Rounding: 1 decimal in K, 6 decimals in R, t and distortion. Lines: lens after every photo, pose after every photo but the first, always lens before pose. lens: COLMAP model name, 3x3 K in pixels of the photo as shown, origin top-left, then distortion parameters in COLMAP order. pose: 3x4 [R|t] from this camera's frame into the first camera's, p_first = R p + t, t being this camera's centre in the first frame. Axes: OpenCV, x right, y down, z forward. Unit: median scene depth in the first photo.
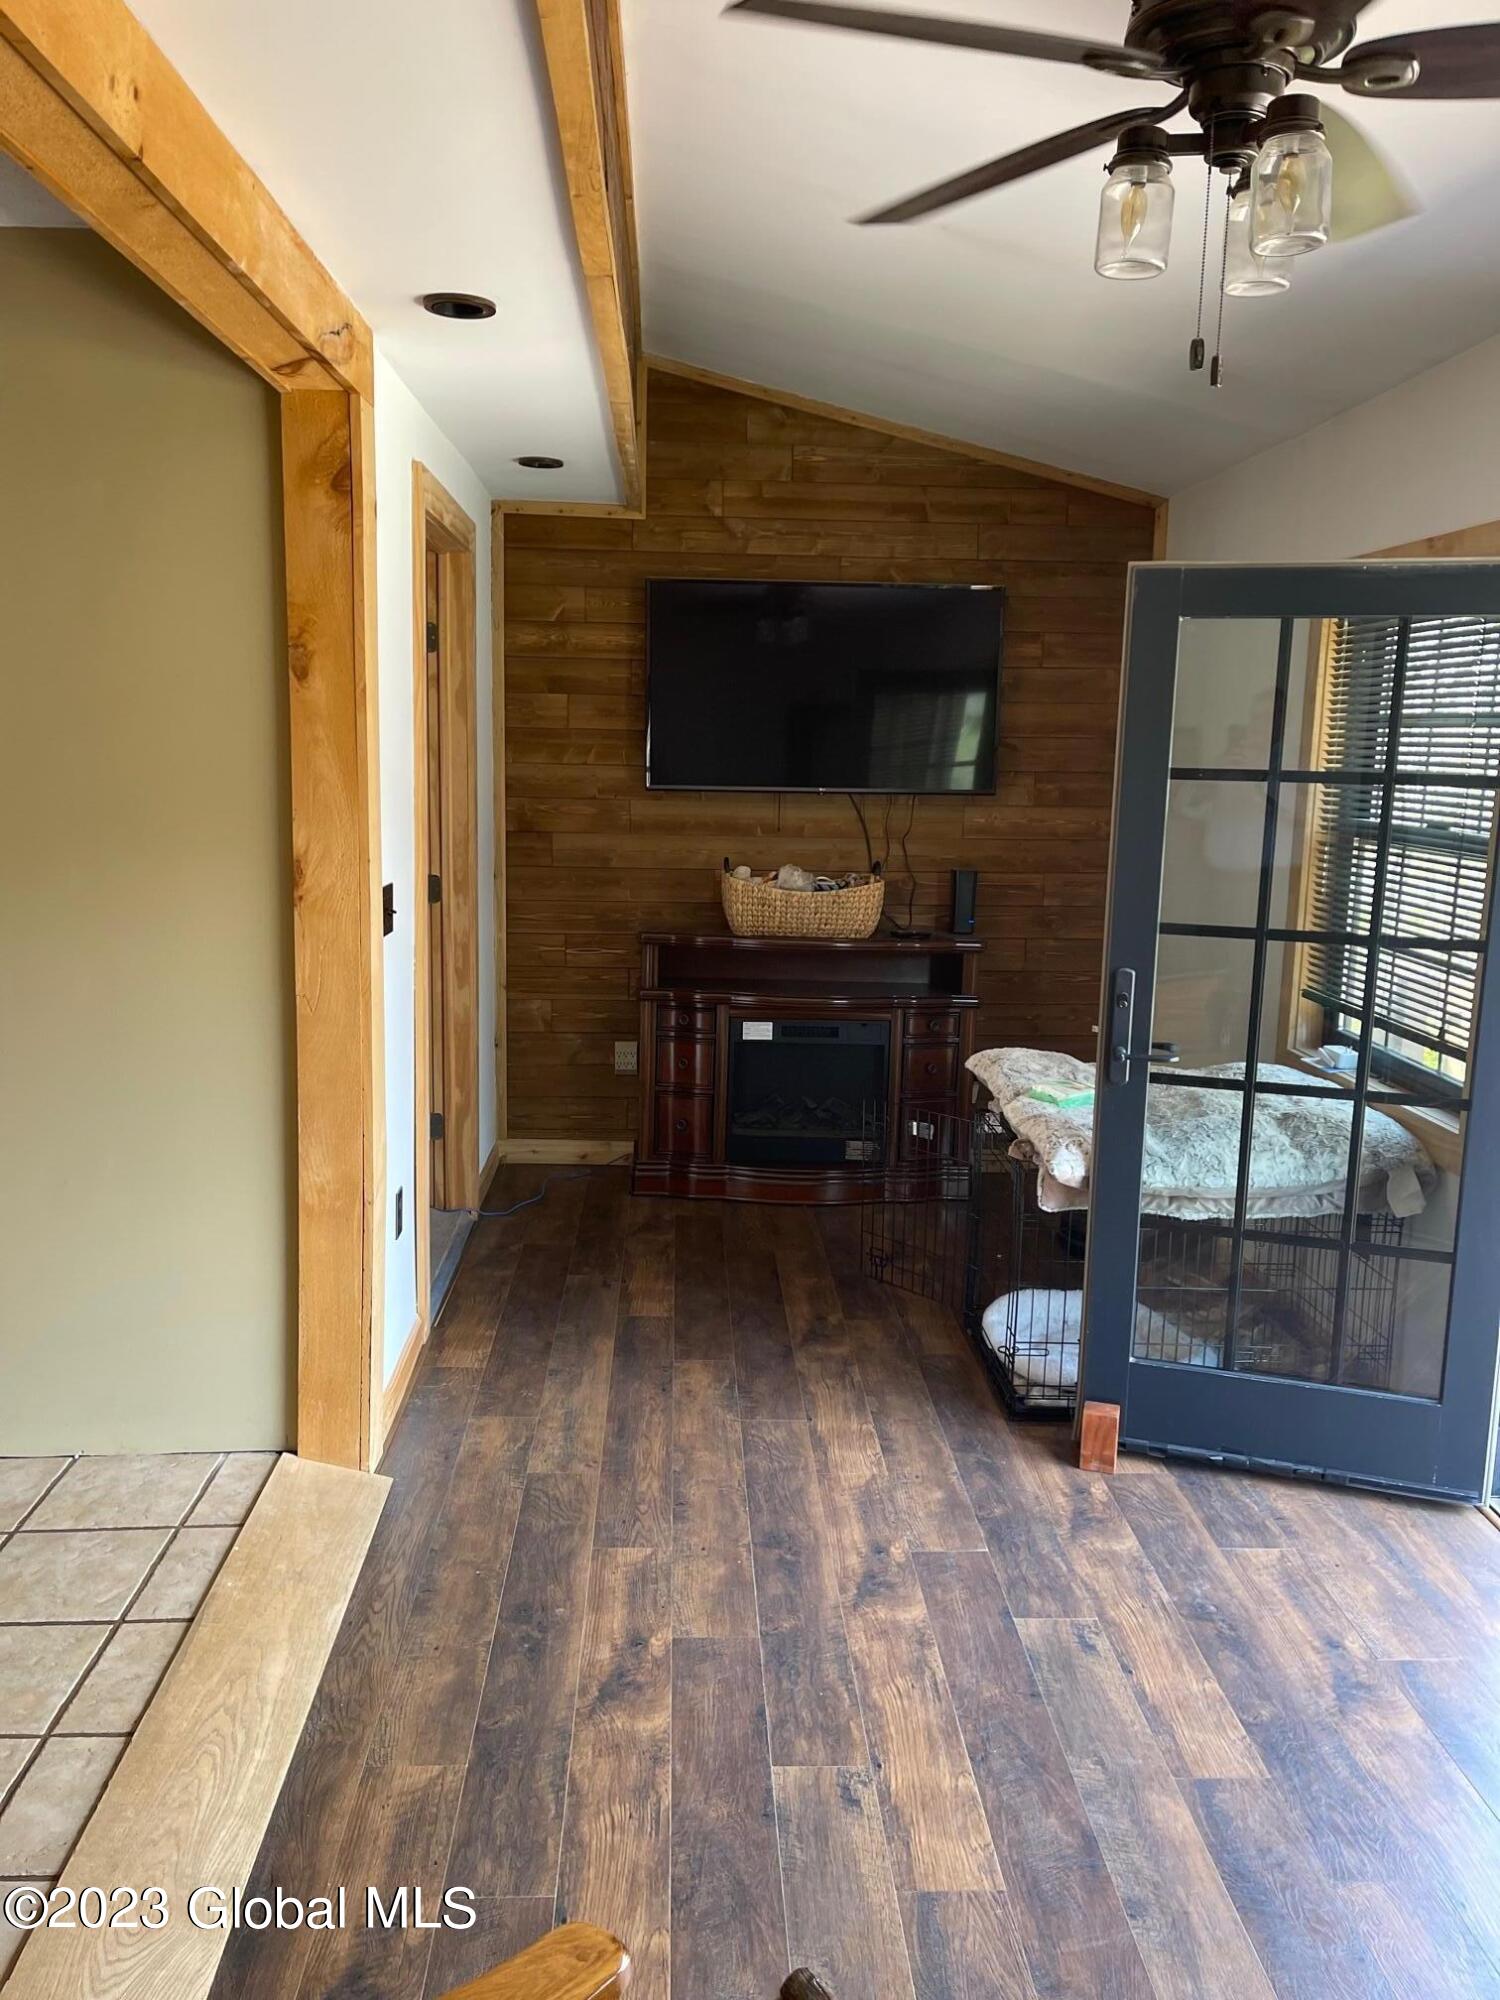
lens RADIAL K [[1508.1, 0, 750.4], [0, 1508.1, 987.3], [0, 0, 1]] dist [0.062002, -0.086800]
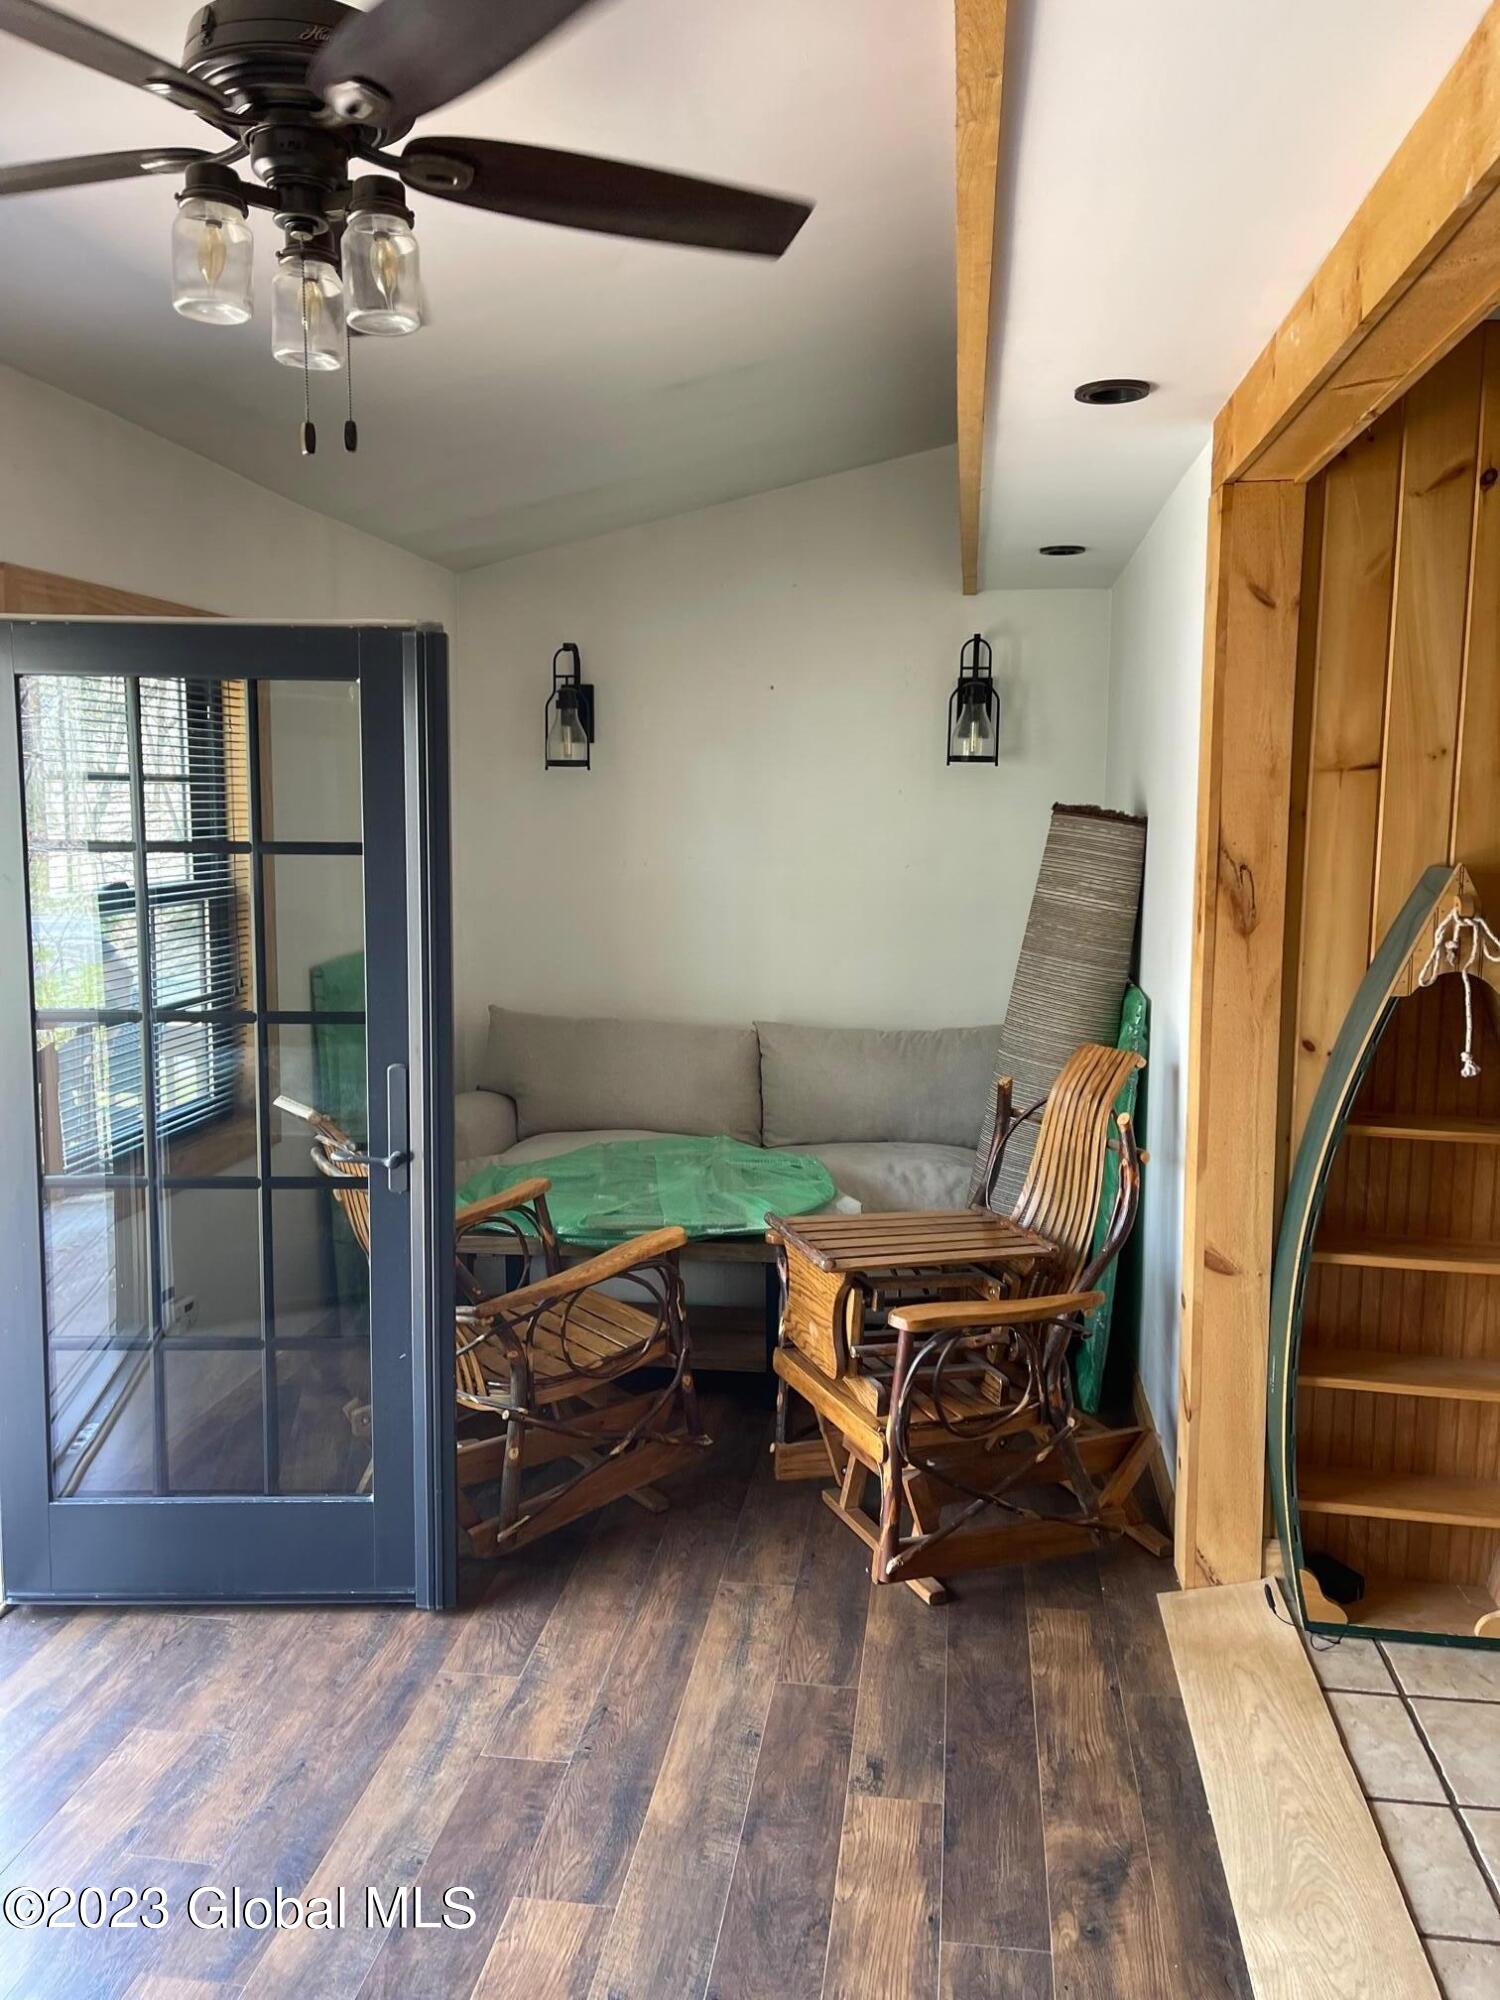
lens RADIAL K [[1508.1, 0, 755.7], [0, 1508.1, 997.5], [0, 0, 1]] dist [0.062002, -0.086800]
pose [[-0.982292, -0.051064, 0.180266, -0.157399], [0.003942, 0.956296, 0.292372, -0.315923], [-0.187317, 0.287905, -0.939161, 1.798038]]
